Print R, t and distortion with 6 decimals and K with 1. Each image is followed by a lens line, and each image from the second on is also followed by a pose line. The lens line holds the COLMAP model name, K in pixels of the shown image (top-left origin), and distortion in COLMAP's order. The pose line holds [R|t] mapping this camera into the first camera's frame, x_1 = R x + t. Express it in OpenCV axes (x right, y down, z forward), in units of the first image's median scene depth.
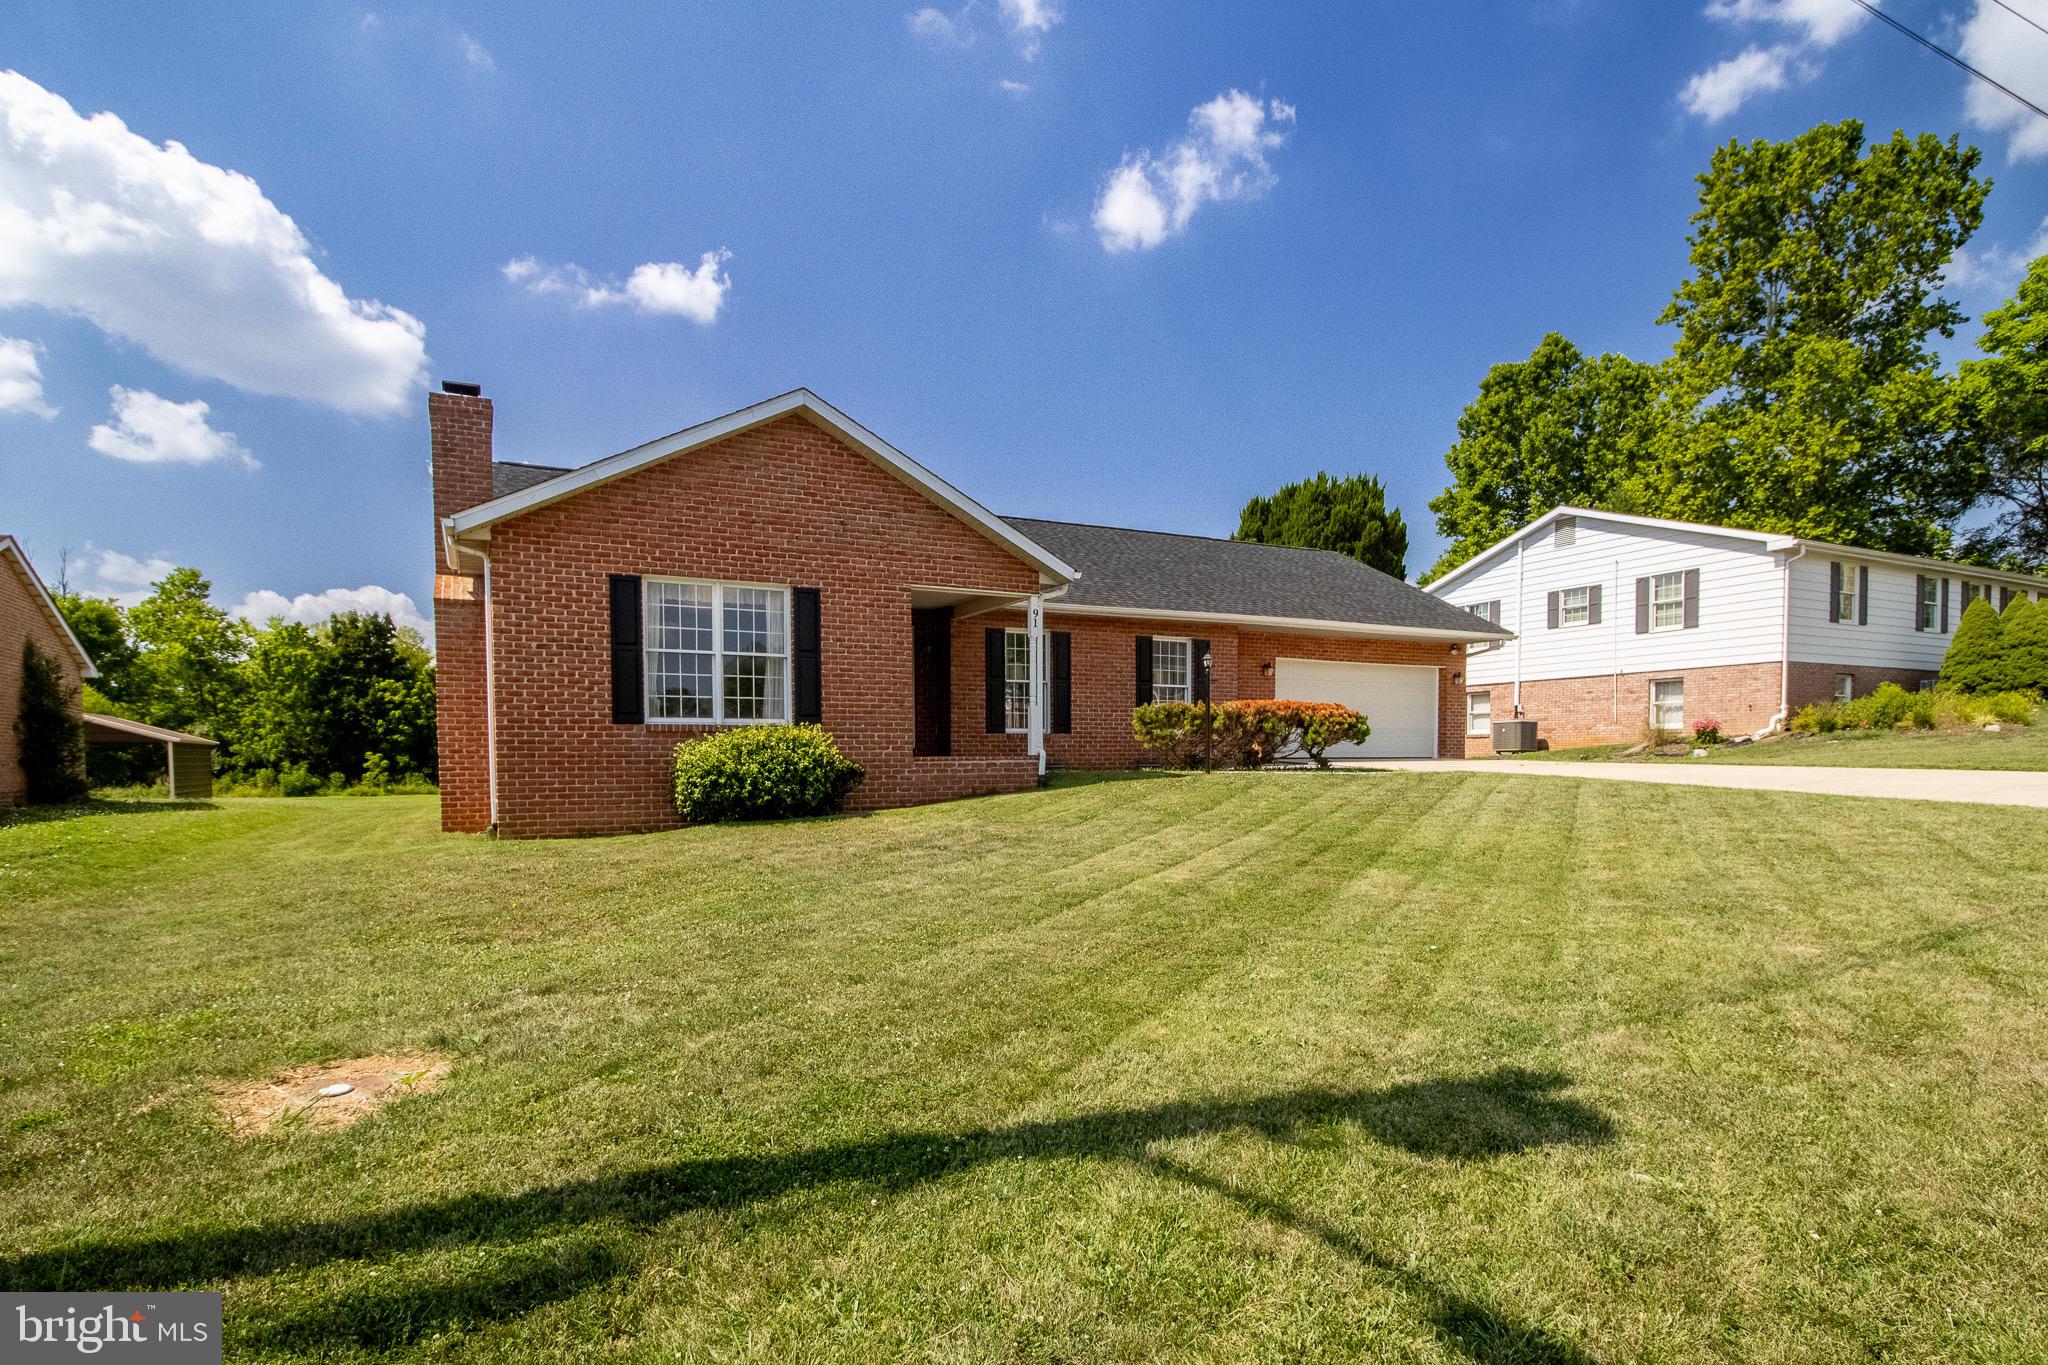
lens RADIAL K [[1054.0, 0, 1002.7], [0, 1054.0, 797.7], [0, 0, 1]] dist [-0.001712, -0.000404]
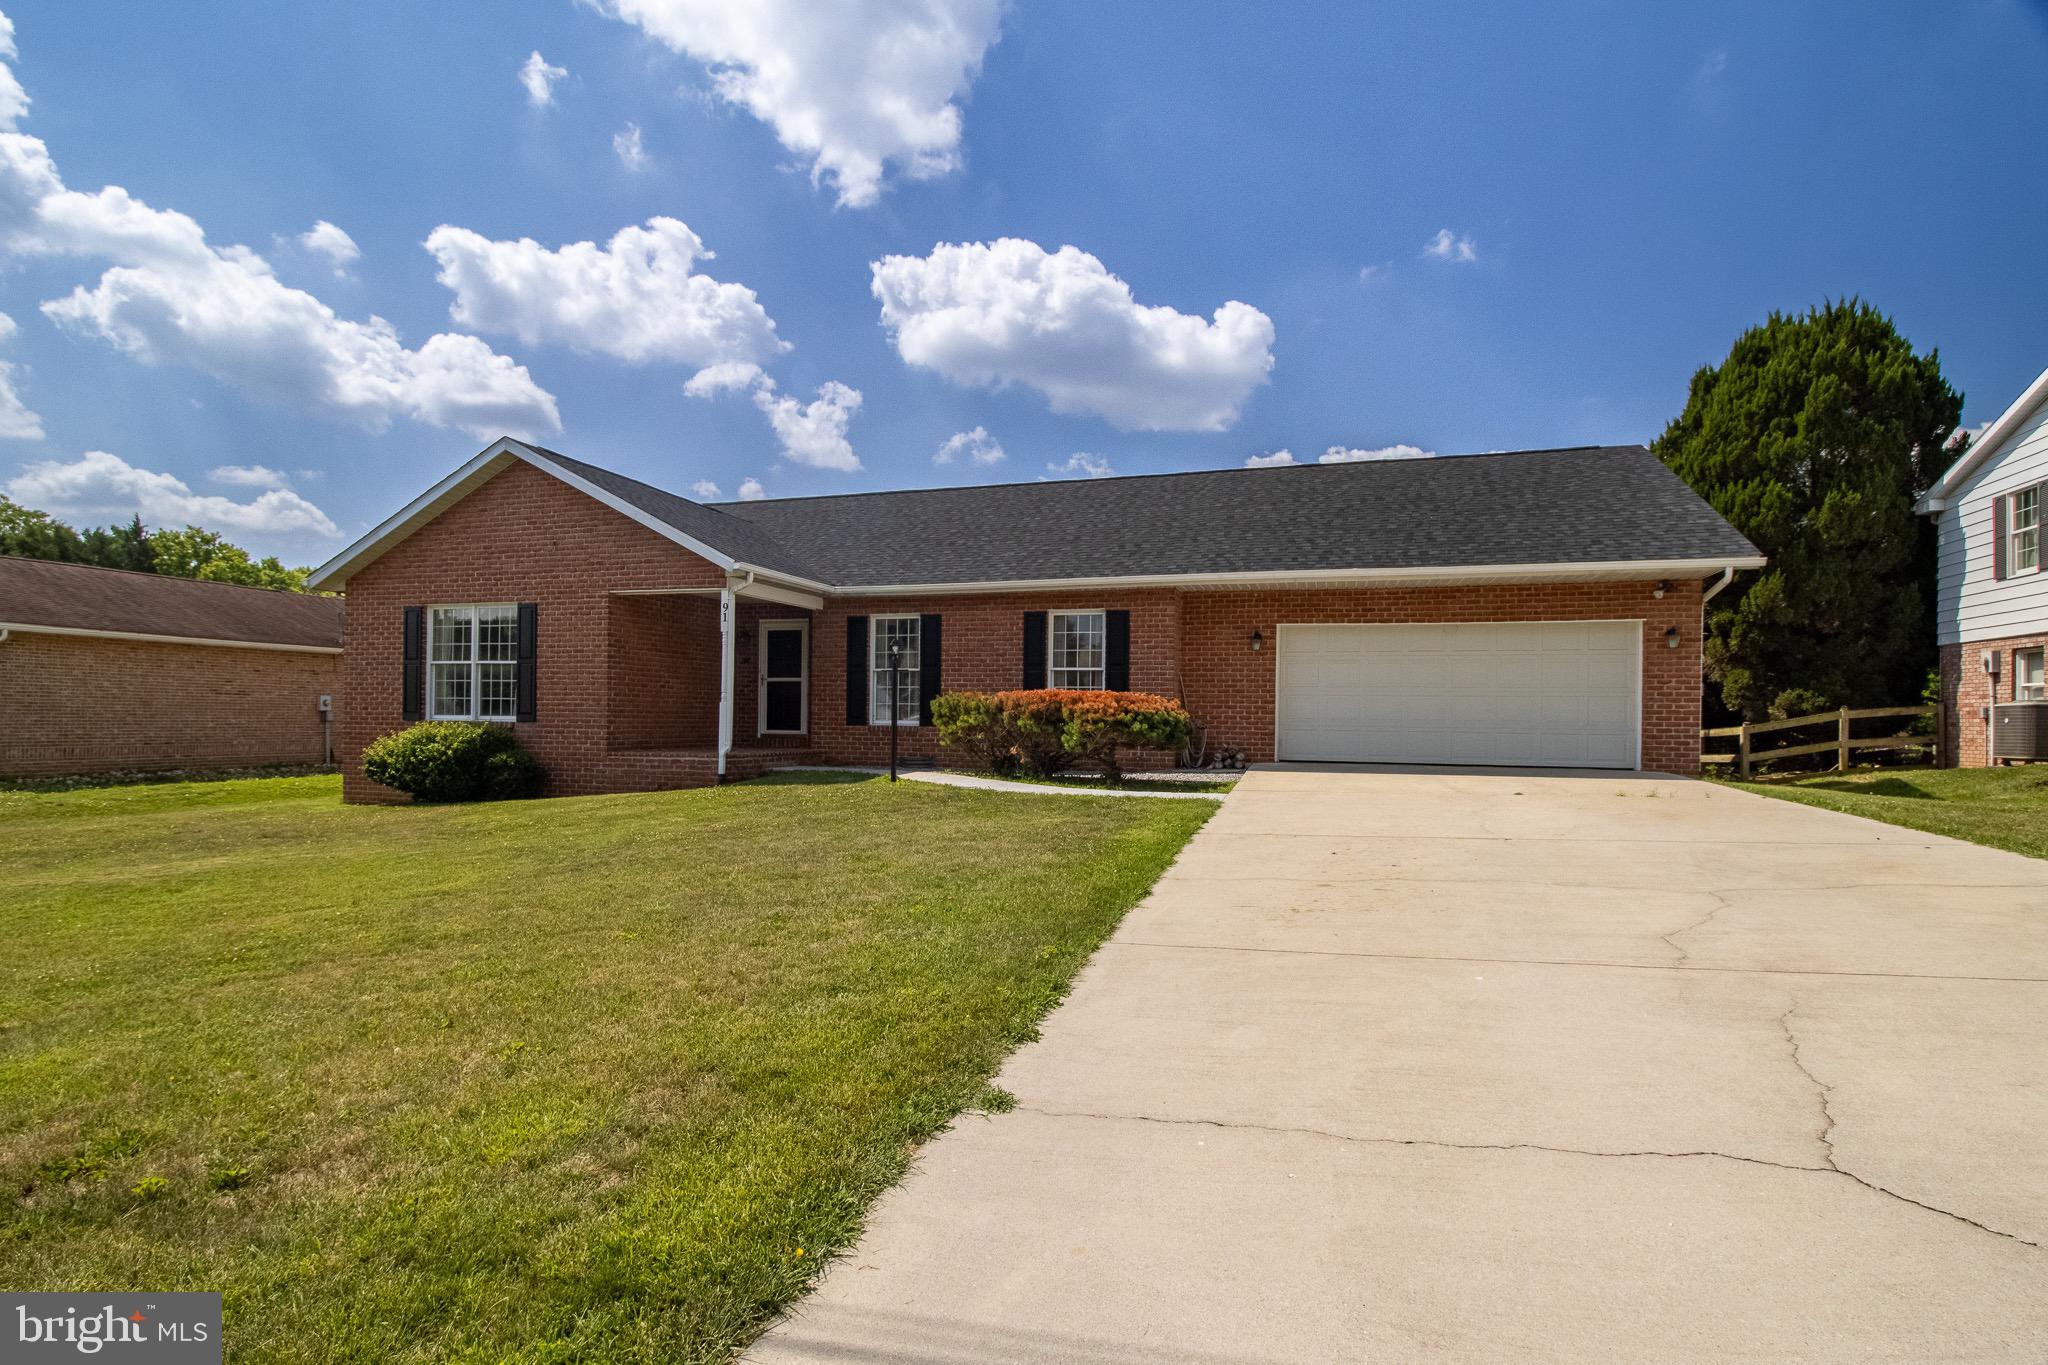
lens RADIAL K [[1039.1, 0, 961.3], [0, 1039.1, 707.0], [0, 0, 1]] dist [-0.000237, -0.015211]
pose [[0.711988, 0.003965, -0.702181, 0.680555], [-0.040355, 0.998562, -0.035279, -0.045880], [0.701032, 0.053455, 0.711124, 0.376328]]
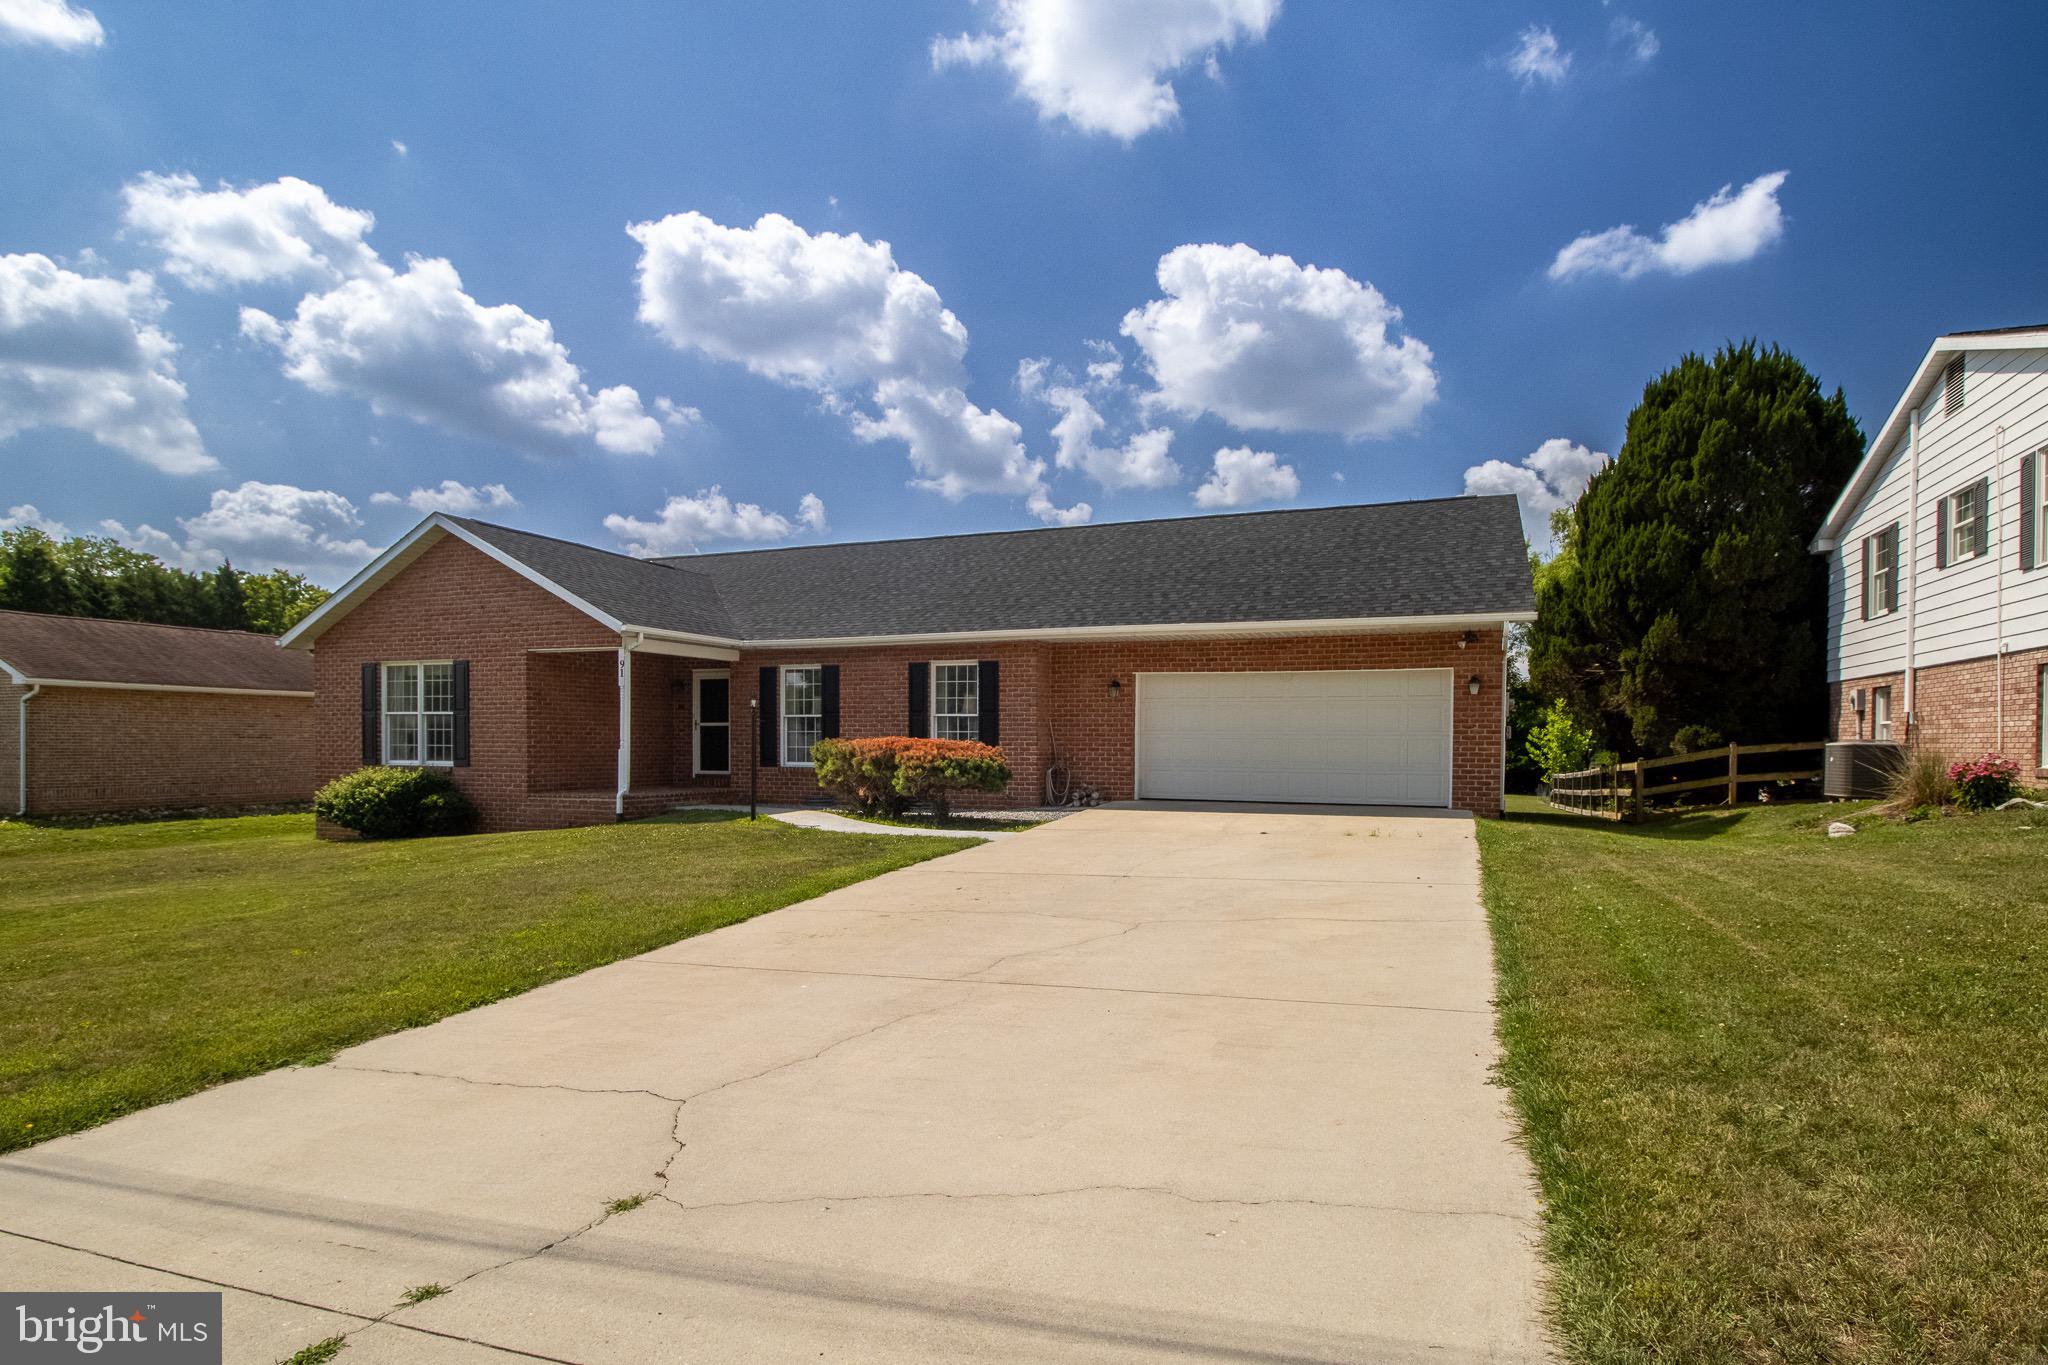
lens RADIAL K [[1044.4, 0, 1012.3], [0, 1044.4, 749.0], [0, 0, 1]] dist [-0.000195, -0.012308]
pose [[0.675068, 0.011164, -0.737671, 0.867055], [-0.035485, 0.999220, -0.017352, -0.065742], [0.736902, 0.037890, 0.674937, 0.453812]]
